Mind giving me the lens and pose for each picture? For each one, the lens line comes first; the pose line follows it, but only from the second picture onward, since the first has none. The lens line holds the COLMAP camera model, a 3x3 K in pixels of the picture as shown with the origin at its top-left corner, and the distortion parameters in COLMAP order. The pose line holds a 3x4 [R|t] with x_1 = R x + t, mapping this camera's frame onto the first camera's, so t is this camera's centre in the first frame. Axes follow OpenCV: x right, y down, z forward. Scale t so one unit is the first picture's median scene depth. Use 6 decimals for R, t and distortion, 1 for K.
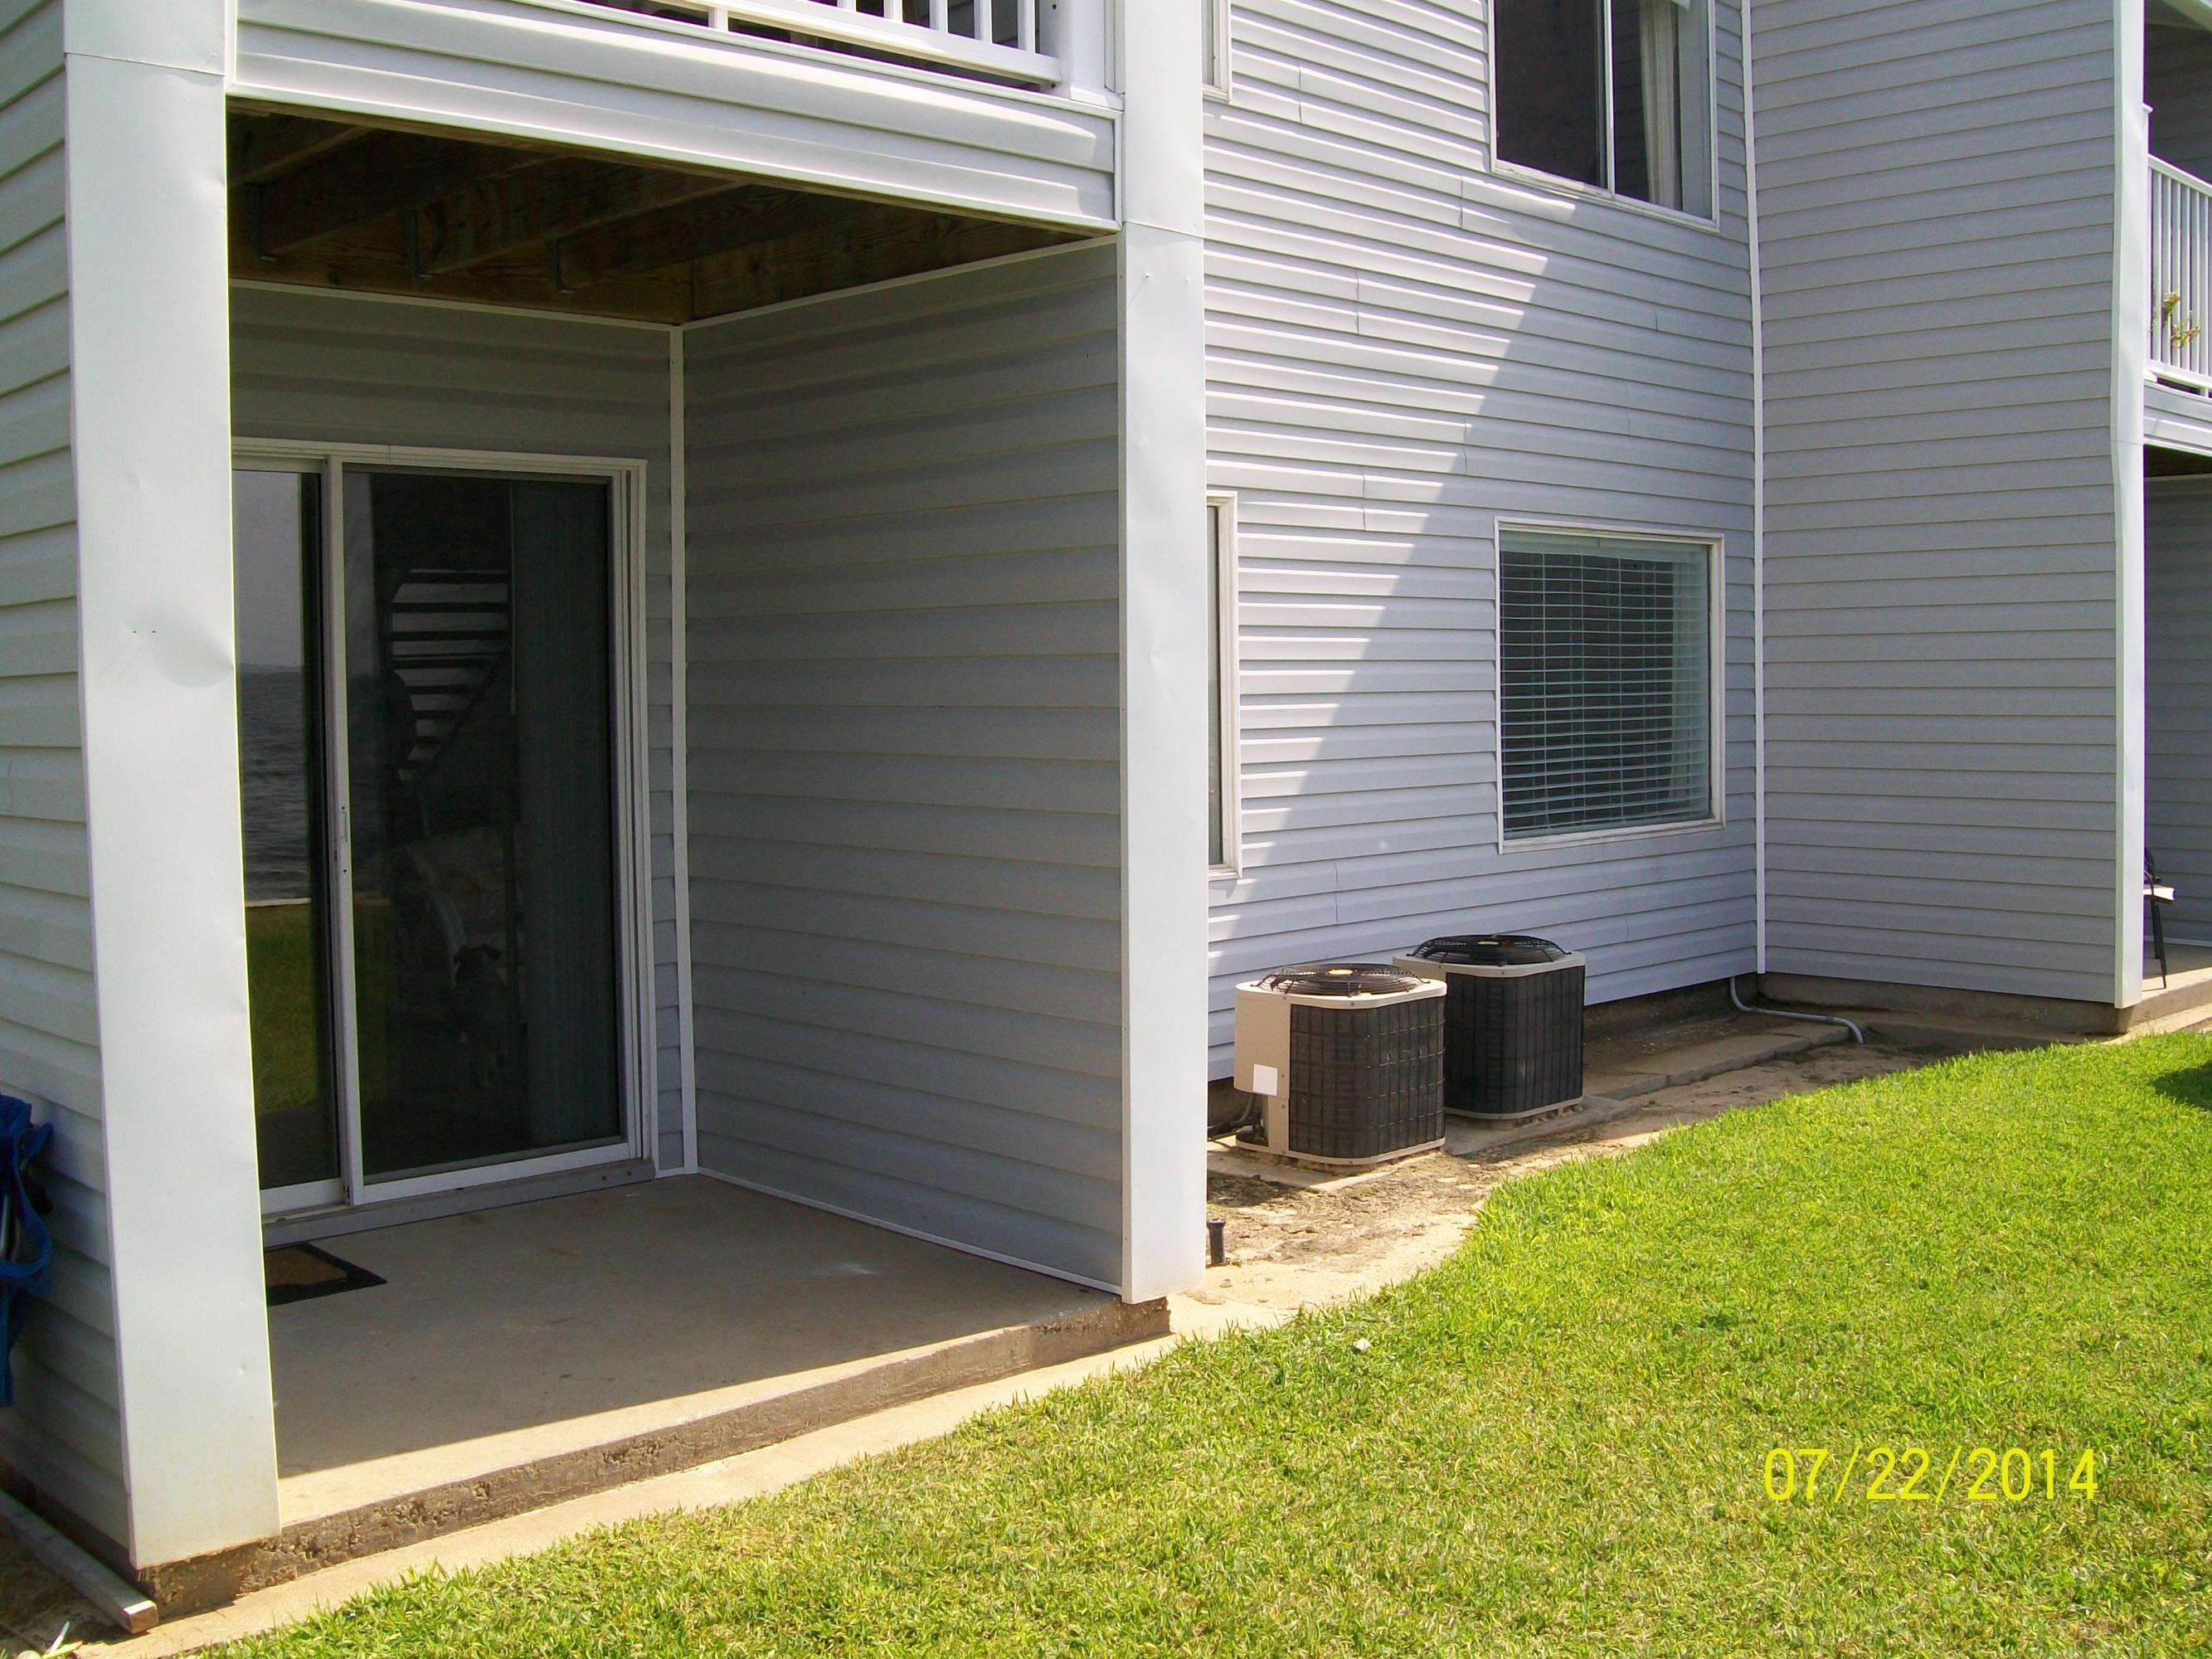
lens RADIAL K [[2317.6, 0, 1117.6], [0, 2317.6, 819.4], [0, 0, 1]] dist [-0.082554, 0.000000]
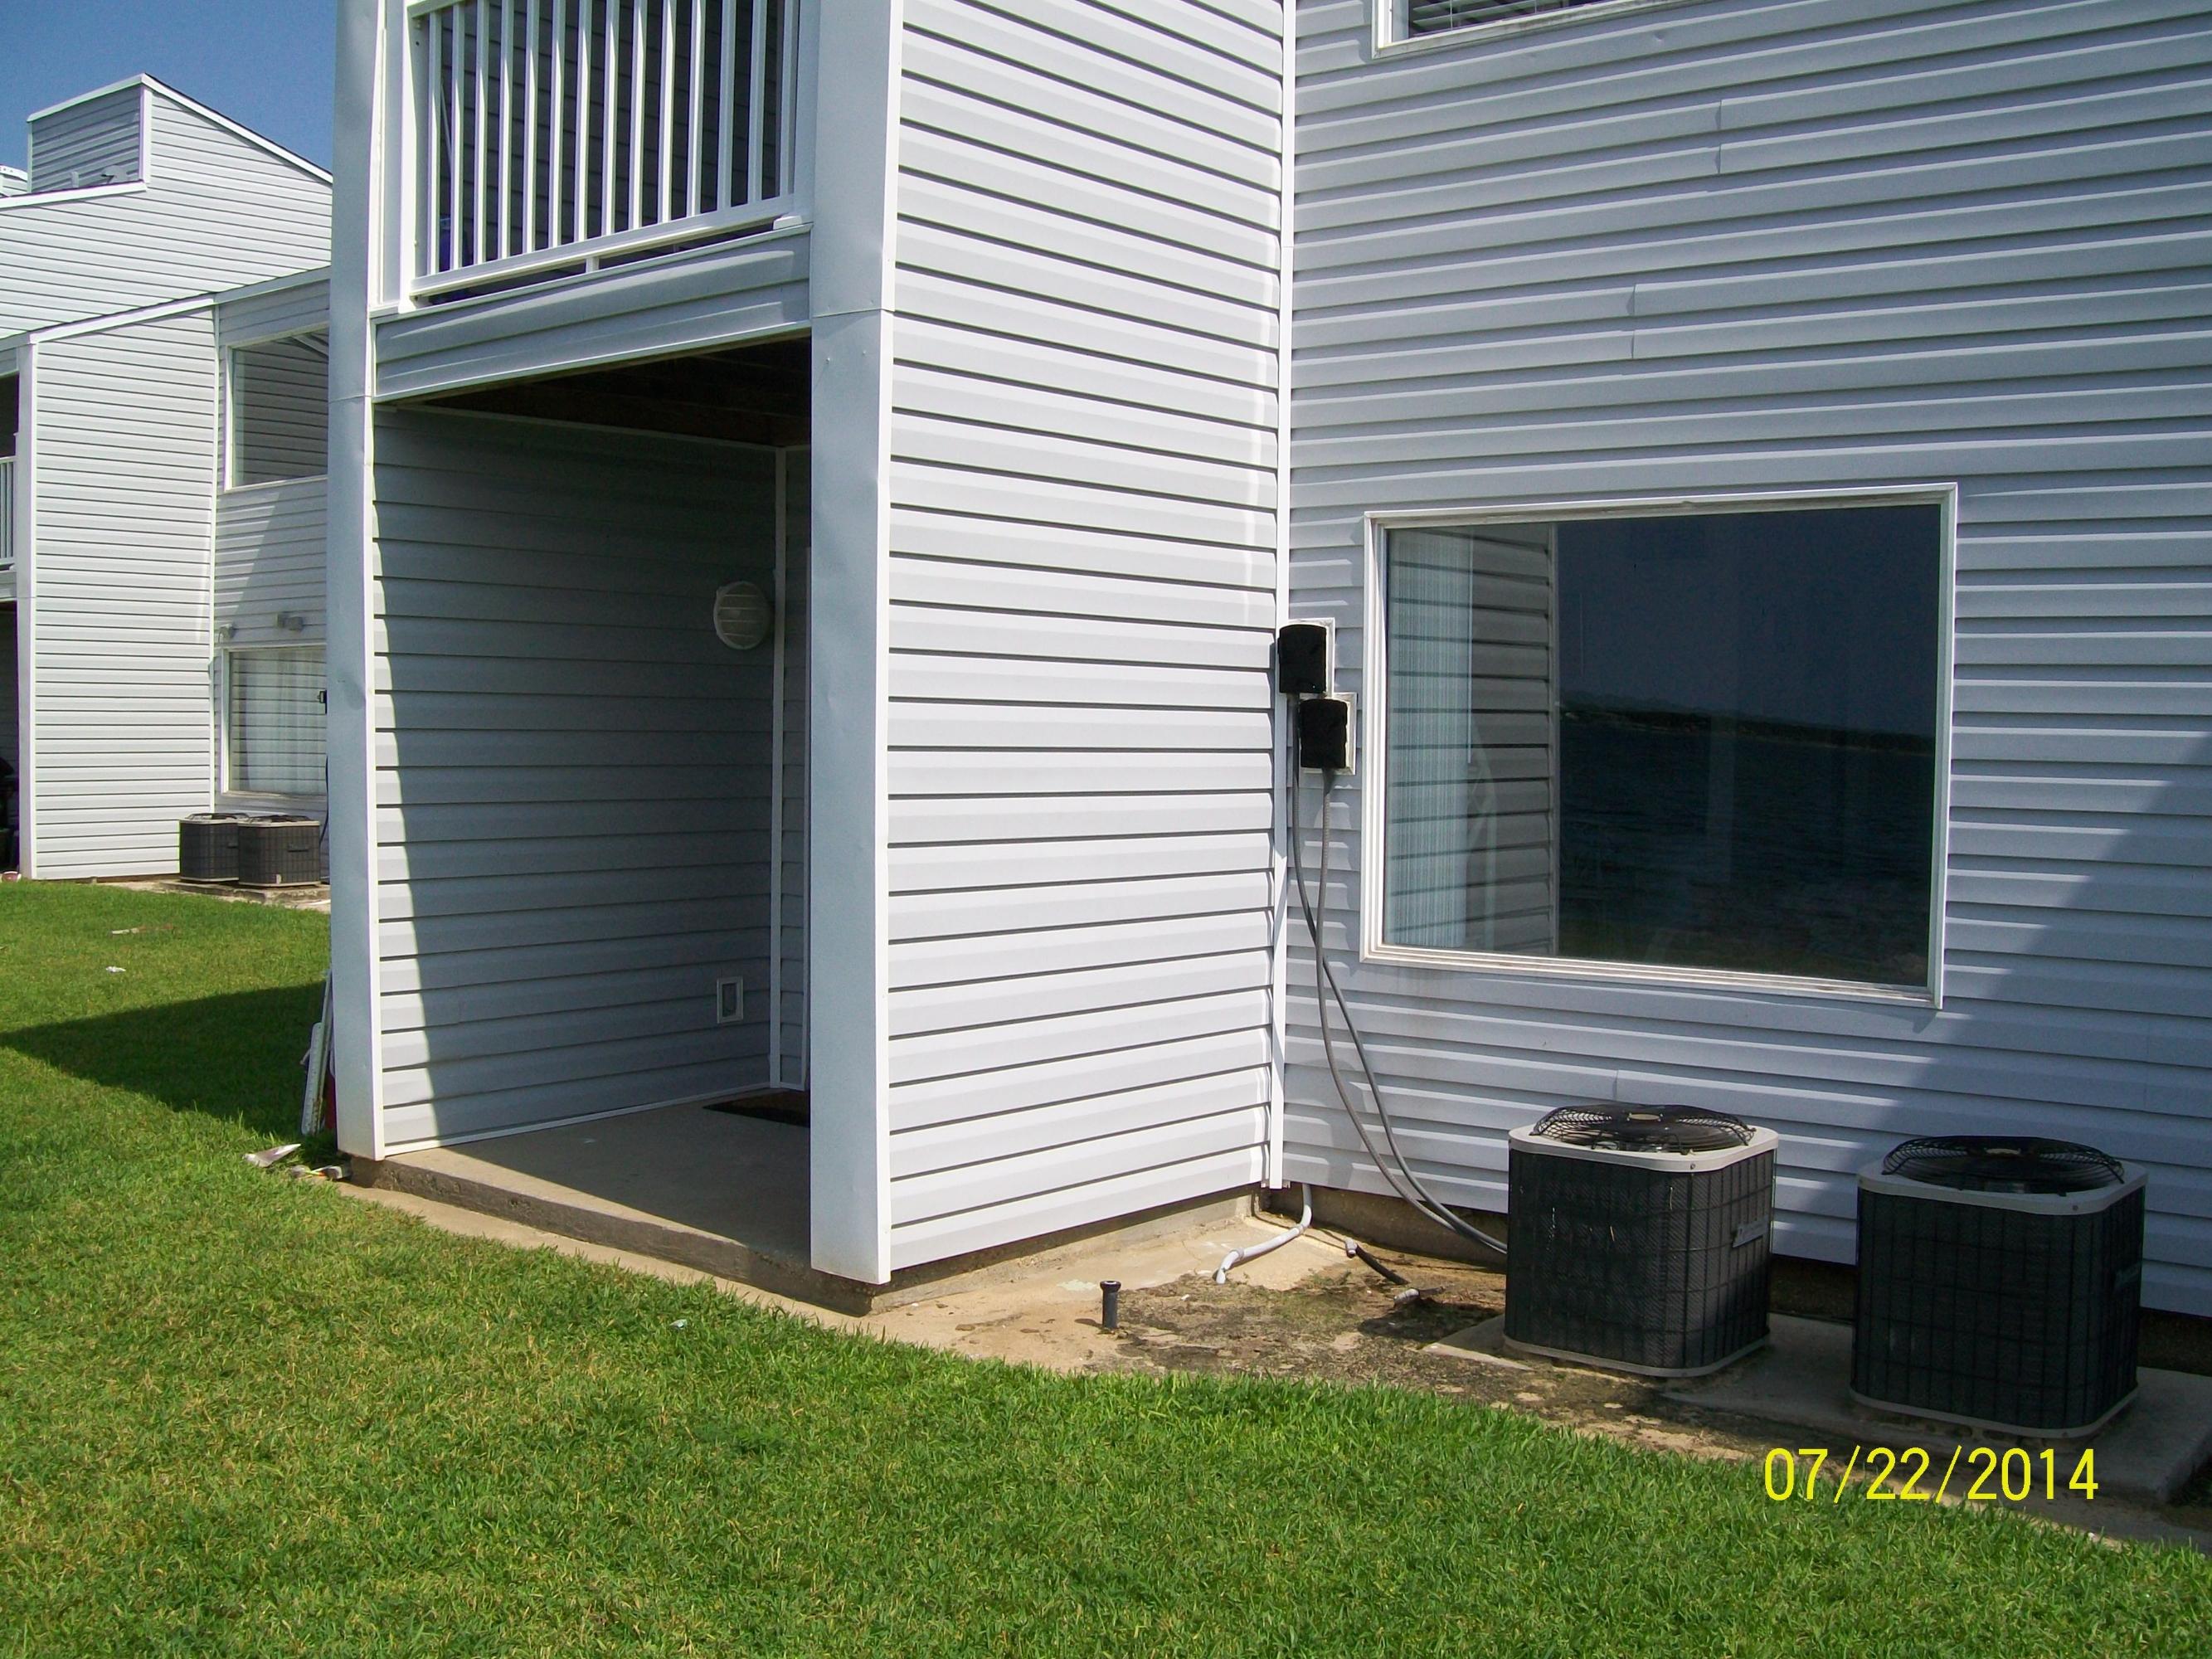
lens RADIAL K [[2317.6, 0, 1110.3], [0, 2317.6, 834.7], [0, 0, 1]] dist [-0.082554, 0.000000]
pose [[0.095217, 0.064544, -0.993362, 1.250283], [-0.075906, 0.995461, 0.057404, -0.086822], [0.992558, 0.069936, 0.099685, 1.120338]]
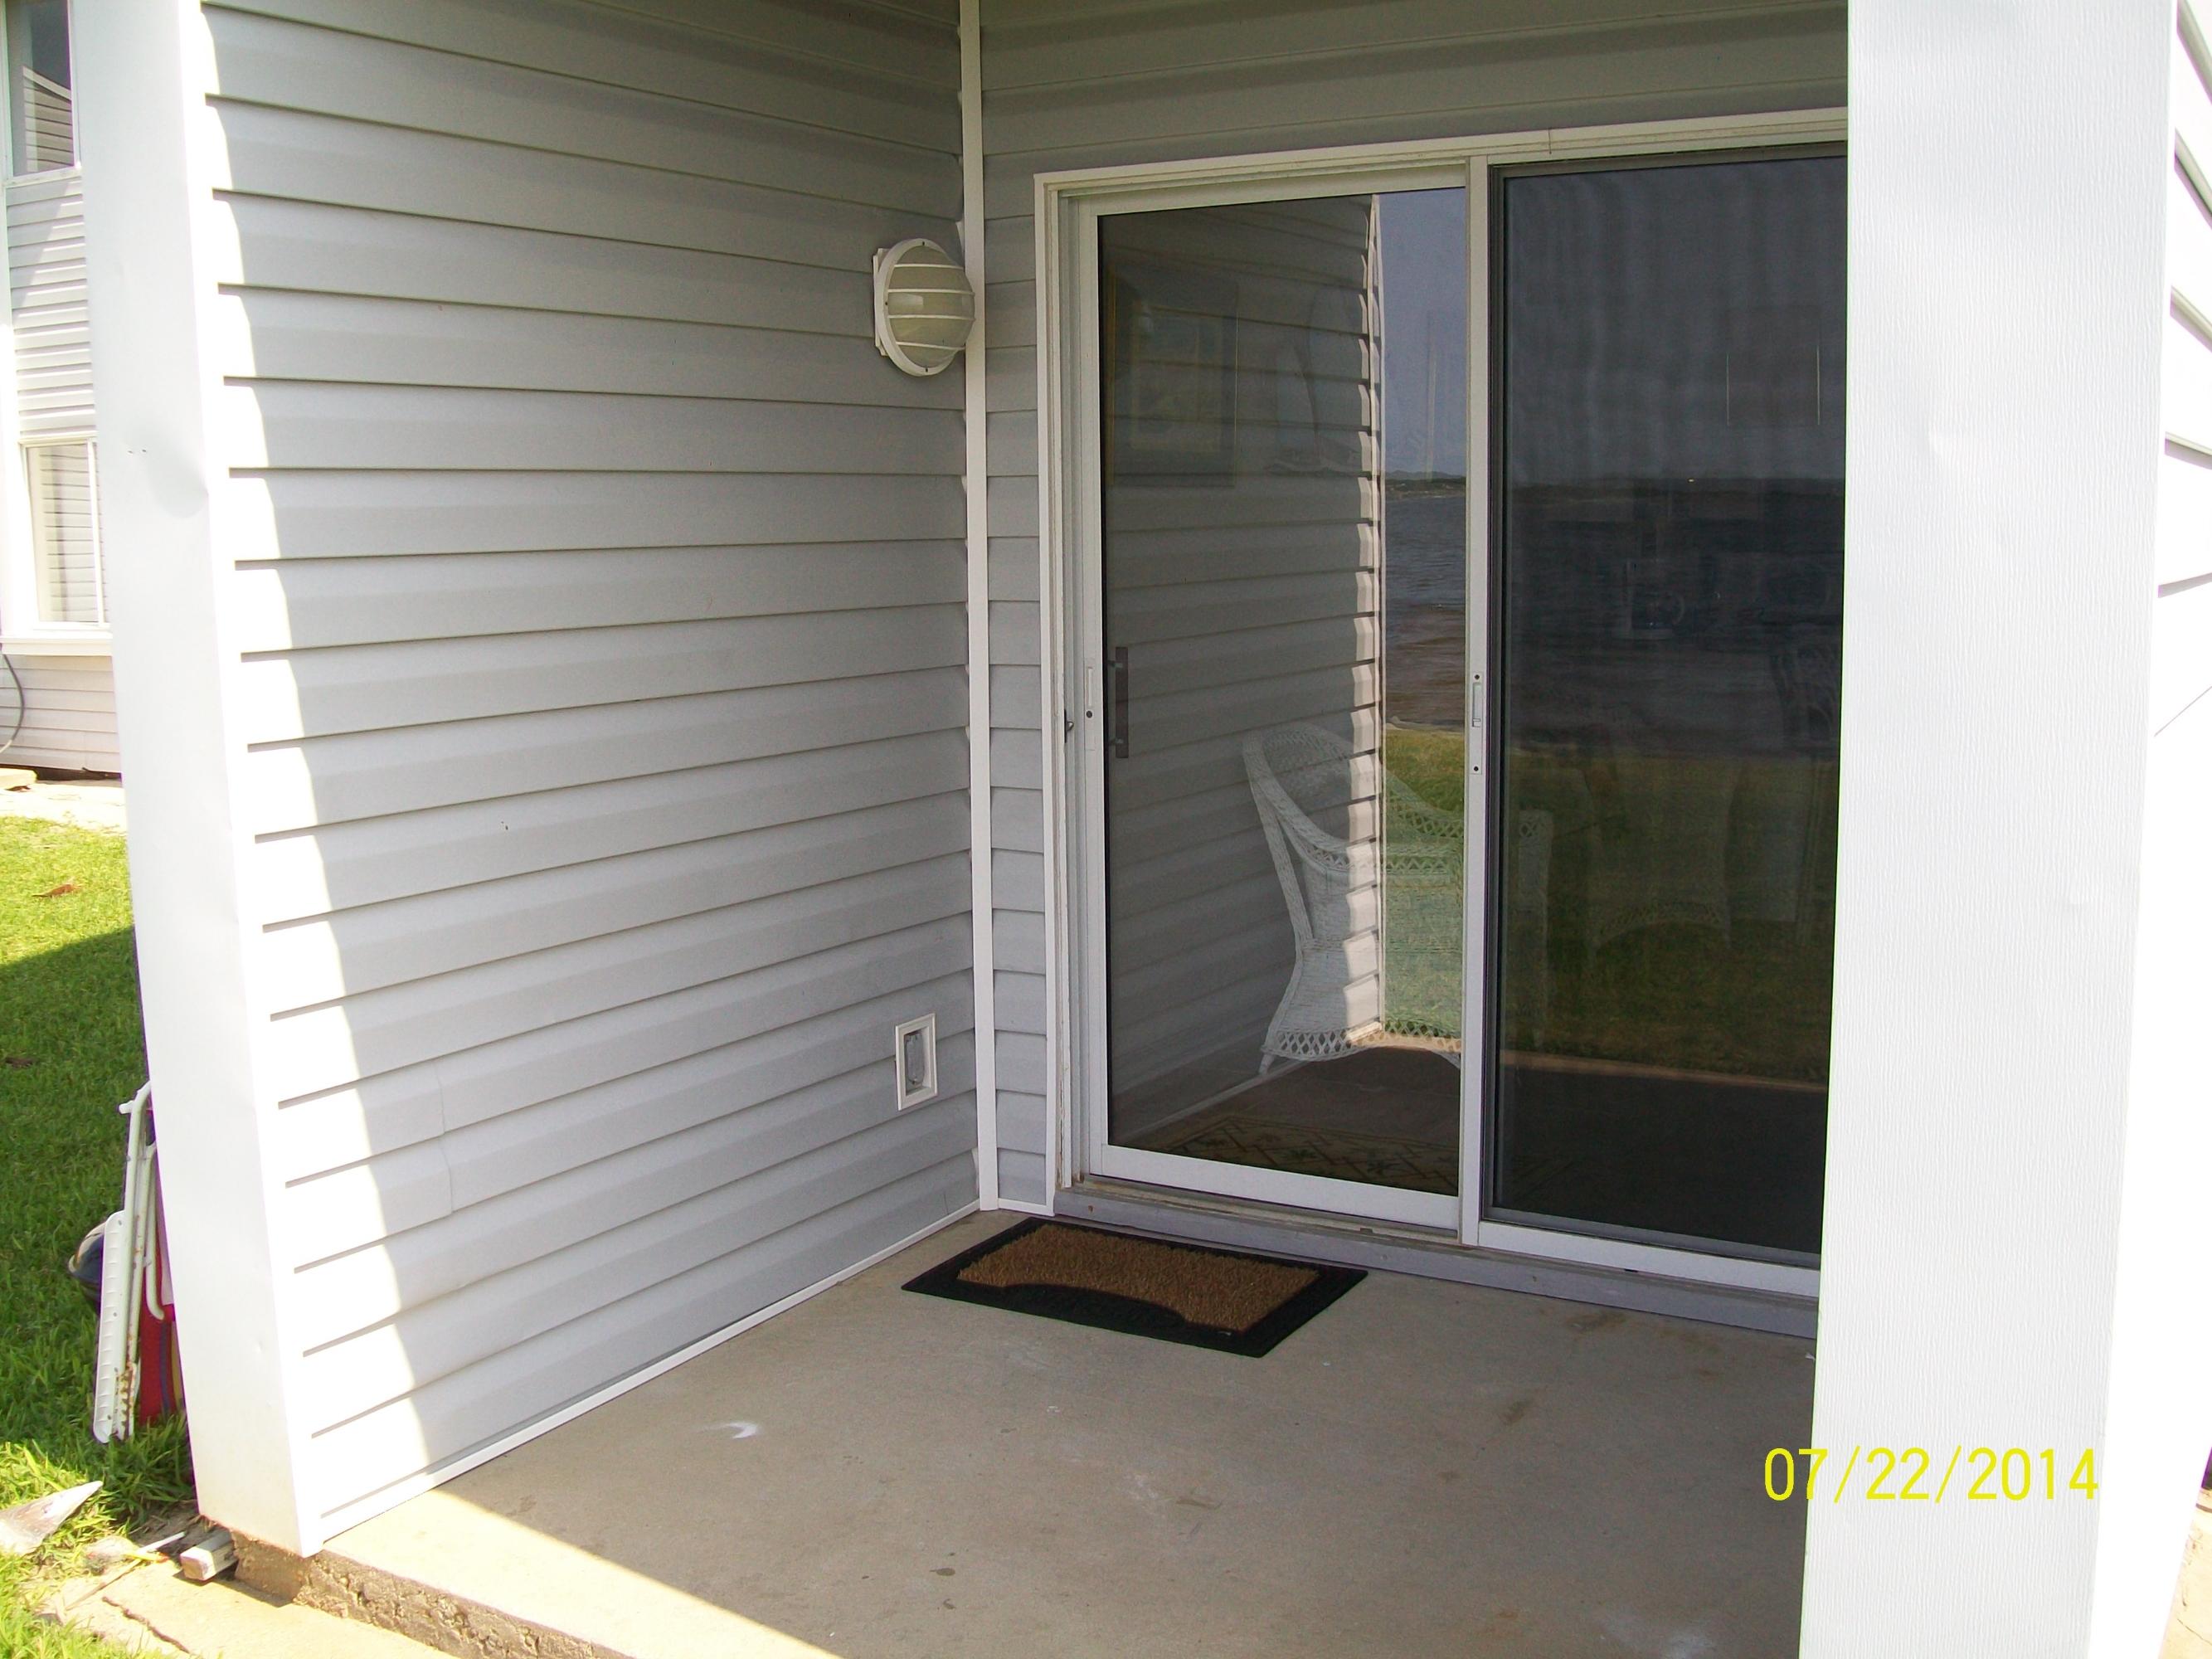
lens RADIAL K [[2317.6, 0, 1110.3], [0, 2317.6, 832.9], [0, 0, 1]] dist [-0.082554, 0.000000]
pose [[0.244959, 0.150494, -0.957782, 0.362294], [-0.055085, 0.988444, 0.141223, -0.060962], [0.967967, 0.018166, 0.250418, 0.861040]]
